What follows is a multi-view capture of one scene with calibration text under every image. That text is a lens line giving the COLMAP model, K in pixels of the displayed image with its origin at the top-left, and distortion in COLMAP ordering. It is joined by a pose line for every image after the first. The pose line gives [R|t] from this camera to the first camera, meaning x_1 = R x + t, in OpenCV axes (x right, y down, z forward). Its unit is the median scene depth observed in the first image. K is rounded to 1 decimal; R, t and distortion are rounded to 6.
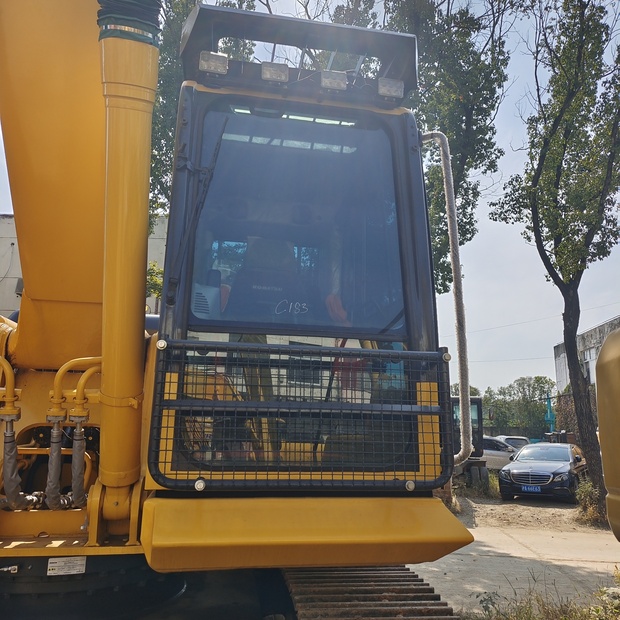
lens RADIAL K [[579.2, 0, 310.0], [0, 579.2, 310.0], [0, 0, 1]] dist [-0.000247, -0.003368]
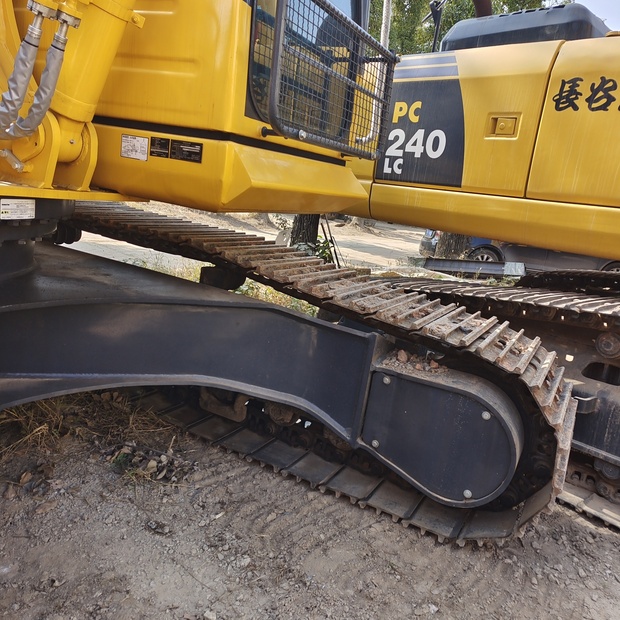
lens RADIAL K [[557.7, 0, 313.4], [0, 557.7, 309.8], [0, 0, 1]] dist [0.031830, 0.003142]
pose [[0.606178, -0.107783, 0.787992, -0.802203], [-0.294562, 0.889892, 0.348318, 0.167919], [-0.738770, -0.443255, 0.507684, 0.225473]]
